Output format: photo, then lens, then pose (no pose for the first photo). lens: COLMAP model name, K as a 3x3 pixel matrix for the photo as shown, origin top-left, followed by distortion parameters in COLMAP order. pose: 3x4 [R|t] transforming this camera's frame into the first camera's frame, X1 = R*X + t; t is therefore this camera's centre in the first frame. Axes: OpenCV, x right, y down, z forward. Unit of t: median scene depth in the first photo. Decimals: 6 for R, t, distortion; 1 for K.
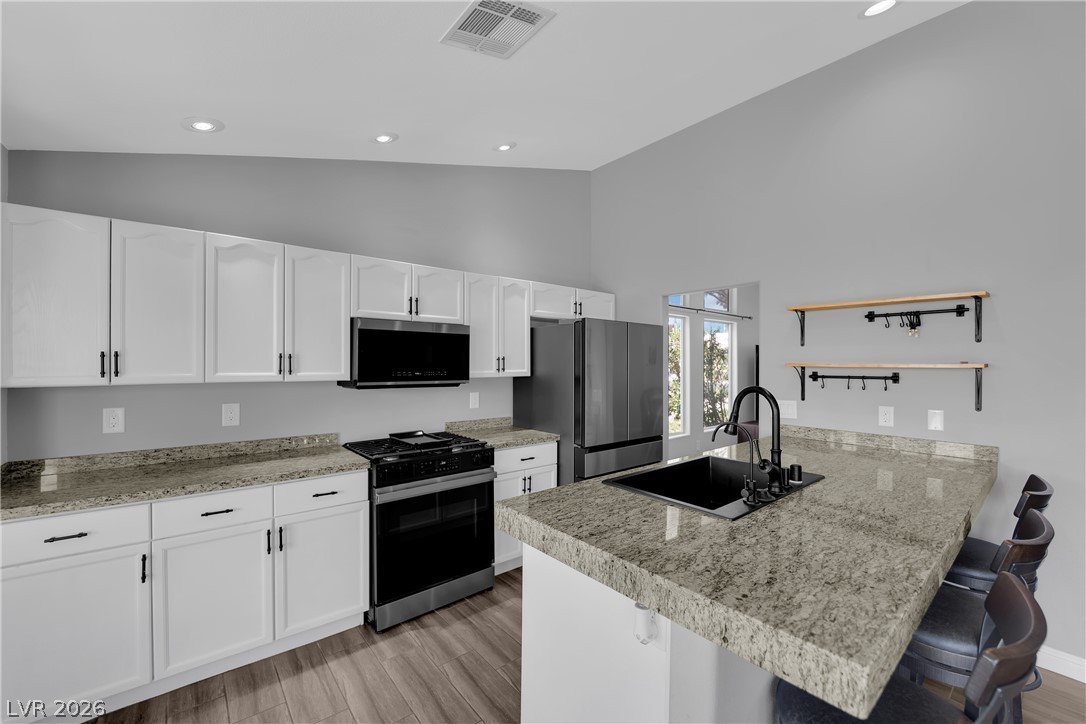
lens RADIAL K [[437.4, 0, 538.3], [0, 437.4, 362.7], [0, 0, 1]] dist [-0.015061, -0.000872]
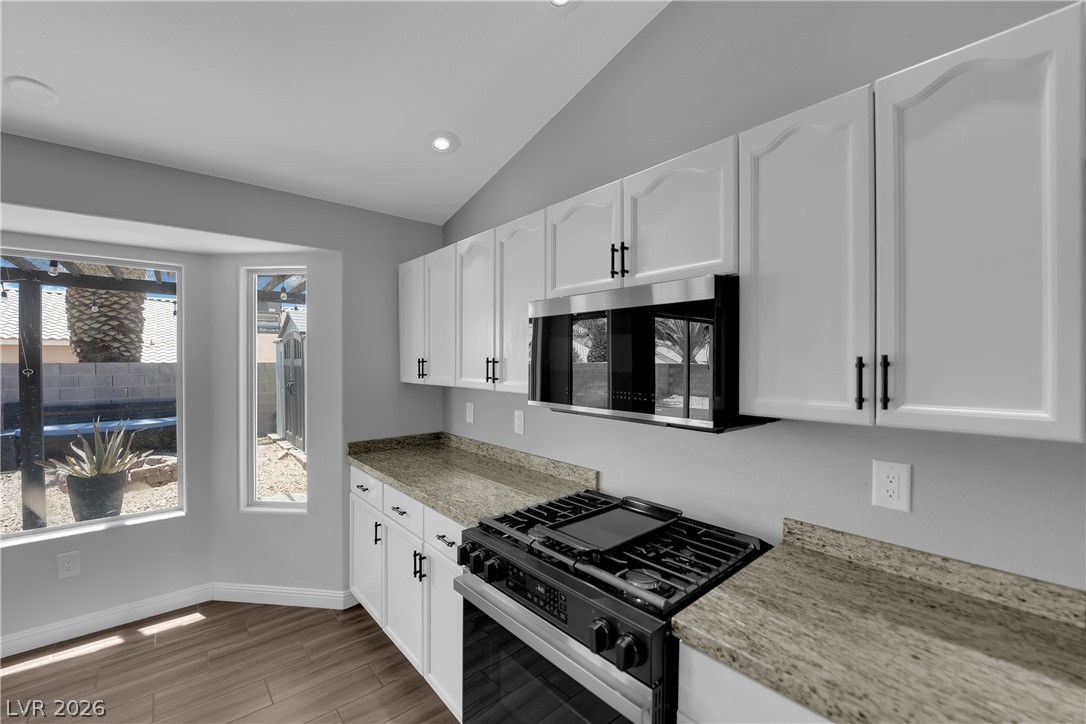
lens RADIAL K [[437.4, 0, 538.3], [0, 437.4, 362.7], [0, 0, 1]] dist [-0.015061, -0.000872]
pose [[0.029487, 0.002652, -0.999562, 0.258123], [-0.001761, 0.999995, 0.002601, -0.013254], [0.999564, 0.001683, 0.029491, 1.037352]]
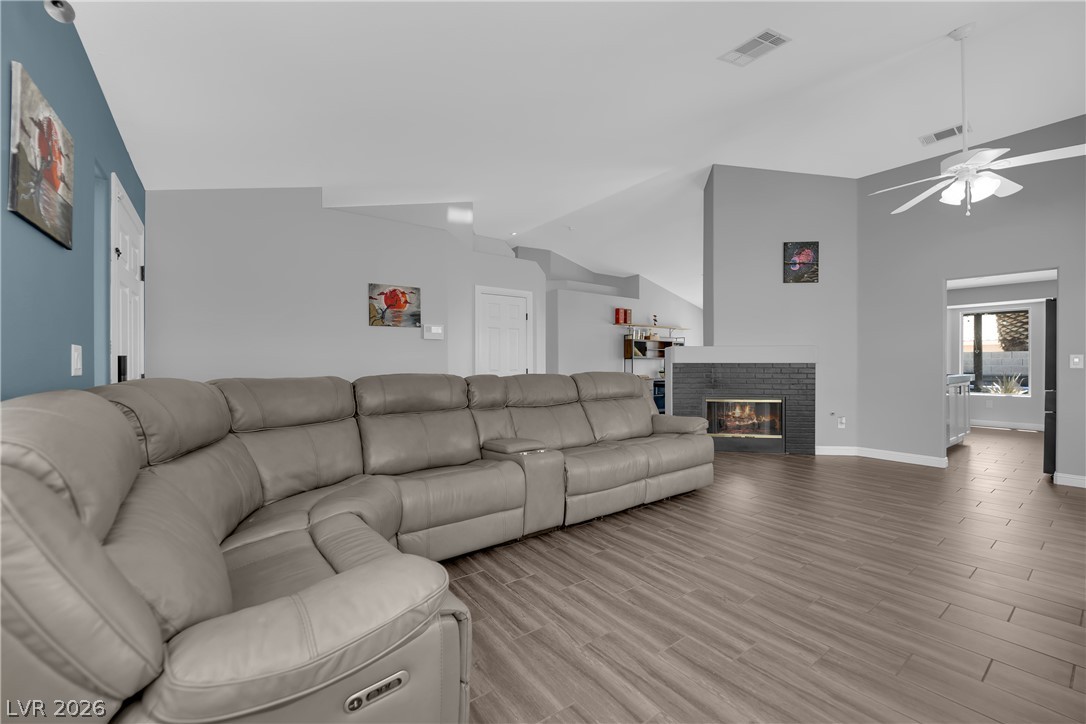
lens RADIAL K [[437.4, 0, 538.3], [0, 437.4, 362.7], [0, 0, 1]] dist [-0.015061, -0.000872]
pose [[-0.998246, -0.003185, 0.059109, 2.389576], [-0.003117, 0.999994, 0.001236, 0.142039], [-0.059113, 0.001050, -0.998251, 3.356510]]
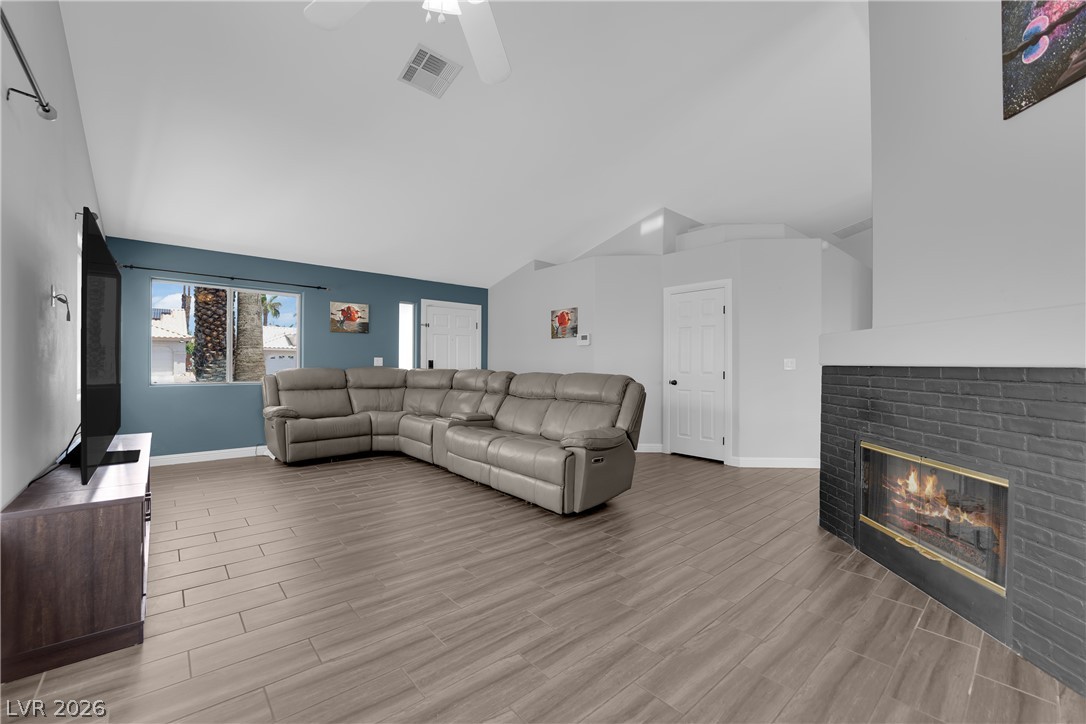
lens RADIAL K [[437.4, 0, 538.3], [0, 437.4, 362.7], [0, 0, 1]] dist [-0.015061, -0.000872]
pose [[-0.028856, -0.001238, 0.999583, 0.547759], [-0.003511, 0.999993, 0.001137, 0.139447], [-0.999577, -0.003476, -0.028860, 1.827968]]
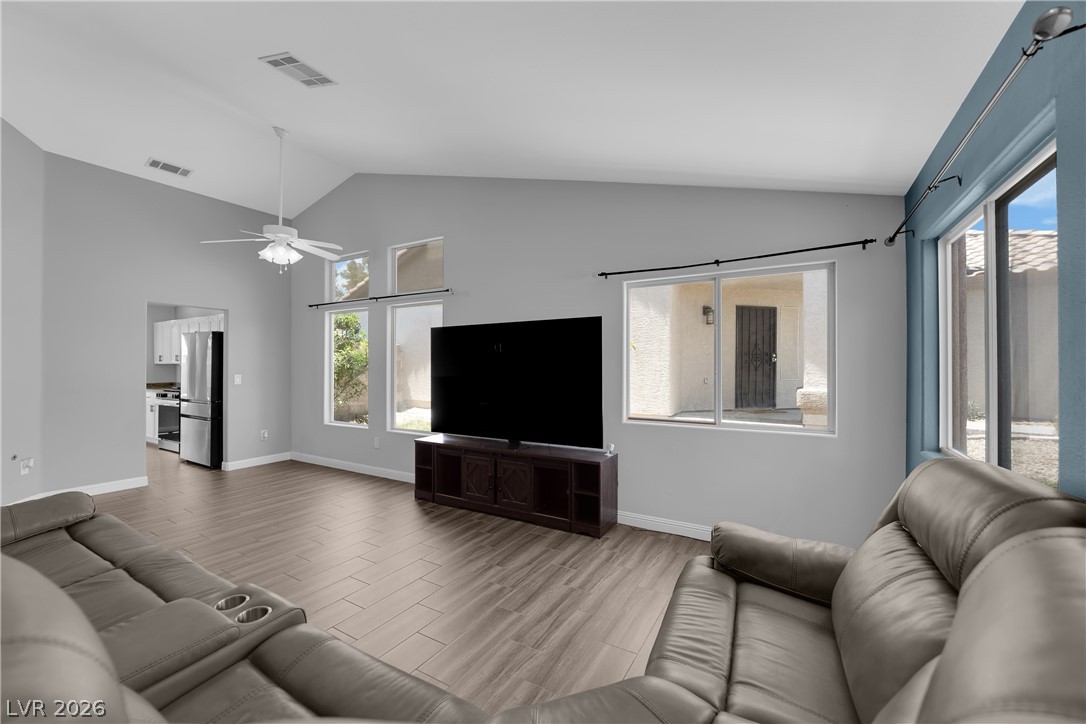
lens RADIAL K [[437.4, 0, 538.3], [0, 437.4, 362.7], [0, 0, 1]] dist [-0.015061, -0.000872]
pose [[0.339475, -0.007823, -0.940583, 3.162833], [0.000459, 0.999967, -0.008152, 0.062464], [0.940615, 0.002336, 0.339467, 2.334187]]
